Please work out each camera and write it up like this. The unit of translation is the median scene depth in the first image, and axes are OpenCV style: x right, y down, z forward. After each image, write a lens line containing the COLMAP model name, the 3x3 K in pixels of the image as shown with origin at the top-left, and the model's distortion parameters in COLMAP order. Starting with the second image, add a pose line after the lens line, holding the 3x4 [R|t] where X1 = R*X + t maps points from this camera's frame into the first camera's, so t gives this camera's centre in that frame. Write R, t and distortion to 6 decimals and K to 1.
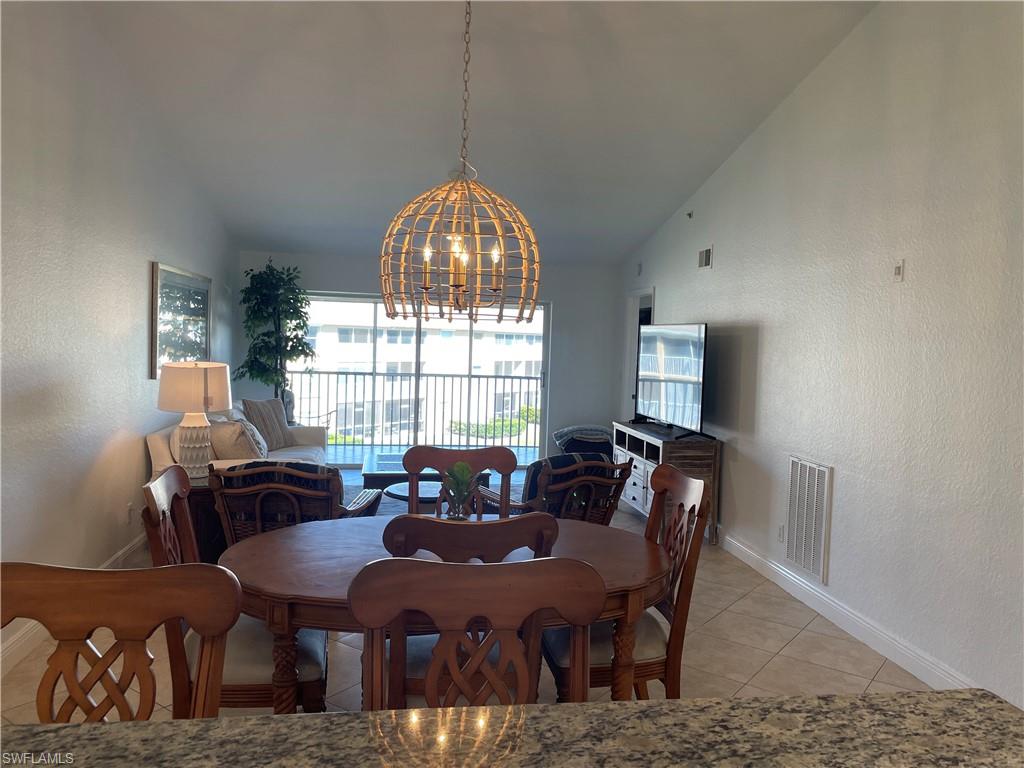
lens RADIAL K [[784.2, 0, 513.4], [0, 784.2, 387.1], [0, 0, 1]] dist [0.044417, -0.010919]
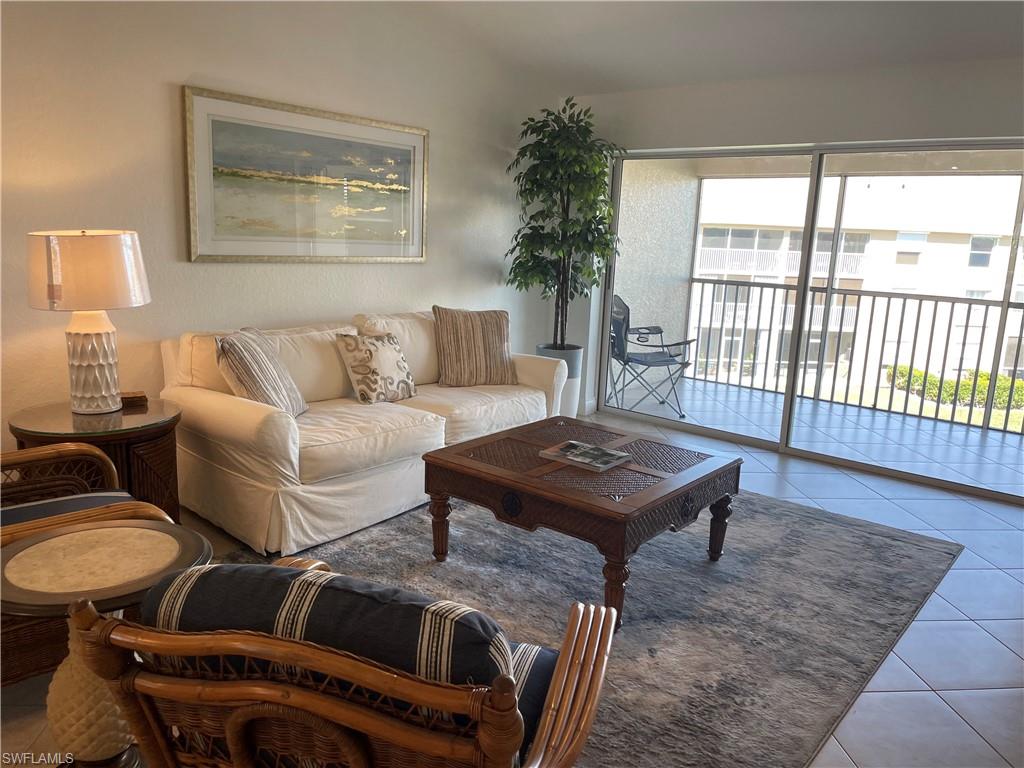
lens RADIAL K [[784.2, 0, 507.4], [0, 784.2, 377.0], [0, 0, 1]] dist [0.044417, -0.010919]
pose [[0.665200, 0.136121, -0.734152, 0.179211], [-0.069426, 0.990258, 0.120701, -0.009530], [0.743430, -0.029321, 0.668171, 0.526106]]
